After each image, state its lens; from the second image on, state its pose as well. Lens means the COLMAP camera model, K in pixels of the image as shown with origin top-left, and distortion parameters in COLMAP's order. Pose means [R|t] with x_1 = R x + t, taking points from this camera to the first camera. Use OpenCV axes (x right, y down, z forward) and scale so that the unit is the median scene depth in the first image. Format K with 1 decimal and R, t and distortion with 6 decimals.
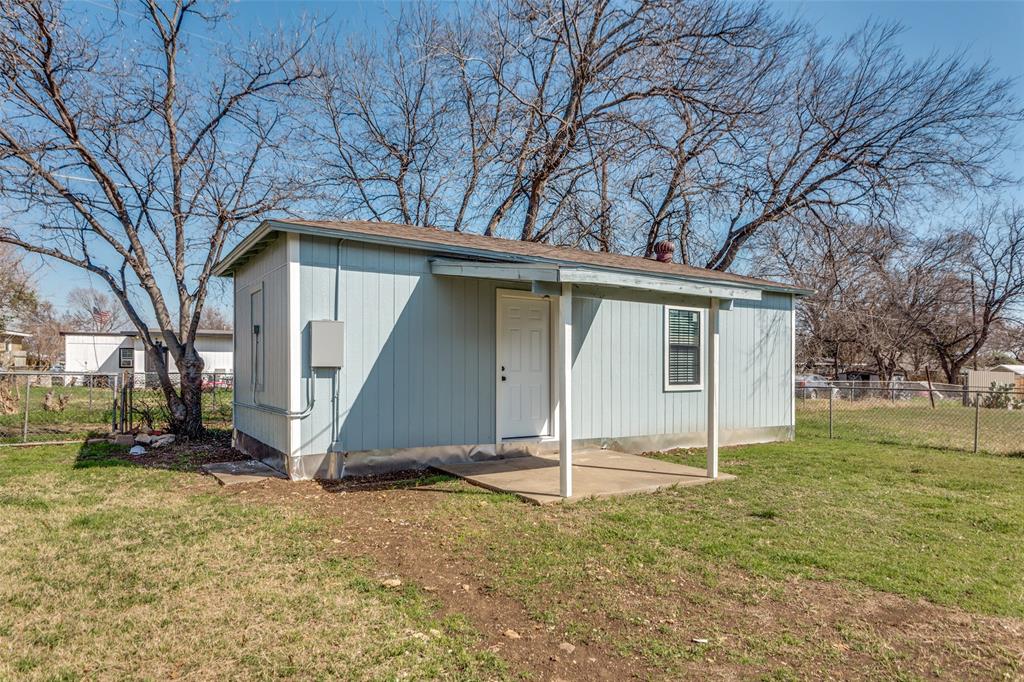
lens RADIAL K [[603.5, 0, 512.8], [0, 603.5, 368.9], [0, 0, 1]] dist [-0.000750, 0.000241]
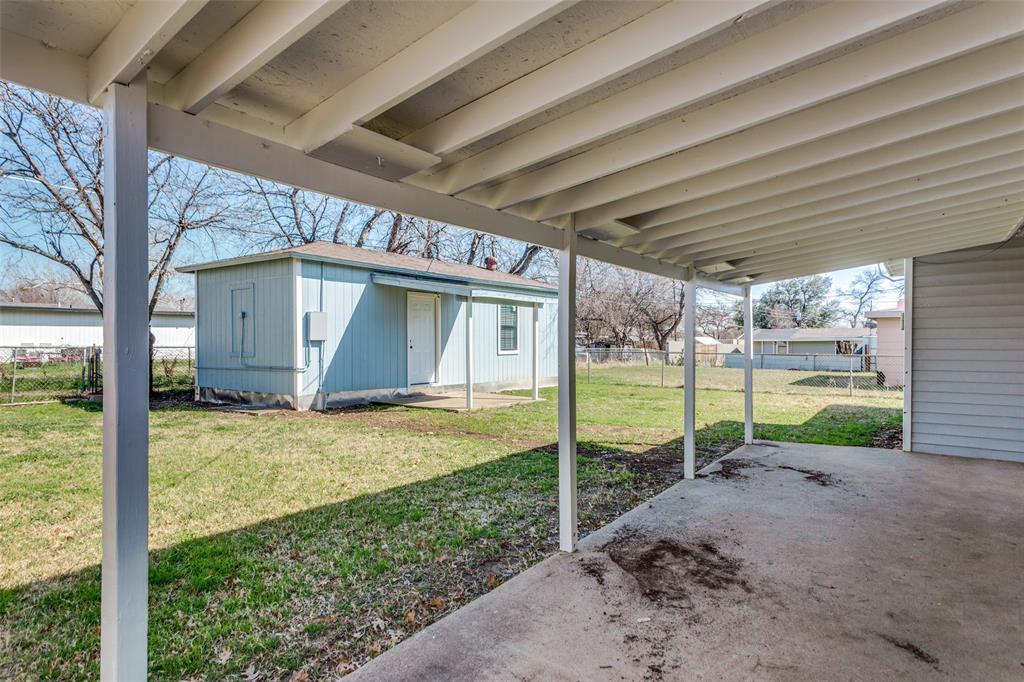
lens RADIAL K [[572.5, 0, 507.4], [0, 572.5, 337.3], [0, 0, 1]] dist [0.001237, 0.002085]
pose [[0.937387, -0.002163, 0.348283, -0.295980], [0.004380, 0.999975, -0.005577, -0.000834], [-0.348262, 0.006753, 0.937373, -0.504391]]
